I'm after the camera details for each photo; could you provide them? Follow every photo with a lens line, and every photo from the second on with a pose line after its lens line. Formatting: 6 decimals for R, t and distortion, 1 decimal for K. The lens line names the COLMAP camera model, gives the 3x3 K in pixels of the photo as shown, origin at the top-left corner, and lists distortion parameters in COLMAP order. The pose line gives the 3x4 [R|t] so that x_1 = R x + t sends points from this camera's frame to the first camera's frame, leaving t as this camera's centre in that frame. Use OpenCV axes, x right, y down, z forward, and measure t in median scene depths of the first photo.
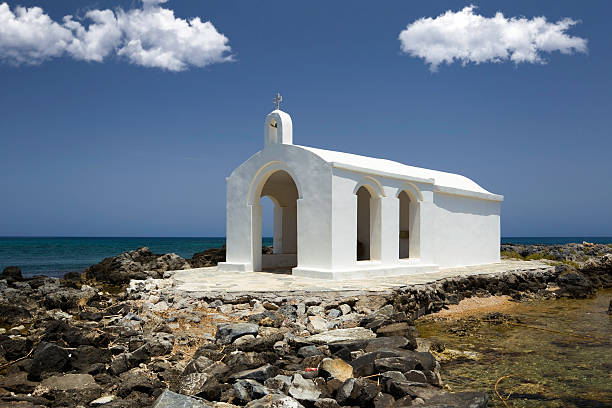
lens RADIAL K [[658.0, 0, 306.0], [0, 658.0, 204.0], [0, 0, 1]] dist [-0.158046, 0.011069]
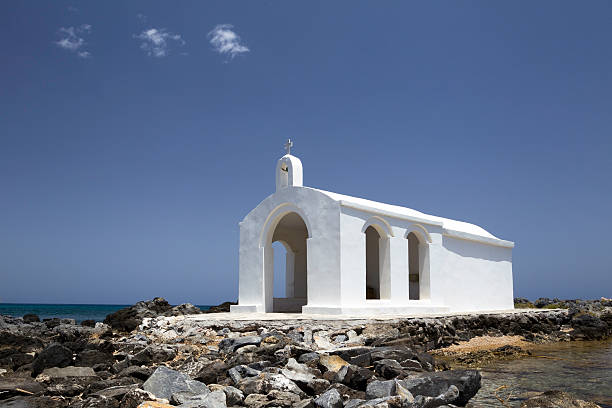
lens RADIAL K [[658.0, 0, 306.0], [0, 658.0, 204.0], [0, 0, 1]] dist [-0.158046, 0.011069]
pose [[0.998932, -0.009303, -0.045261, 0.031819], [0.001834, 0.986734, -0.162334, 0.105756], [0.046171, 0.162077, 0.985697, -0.018769]]
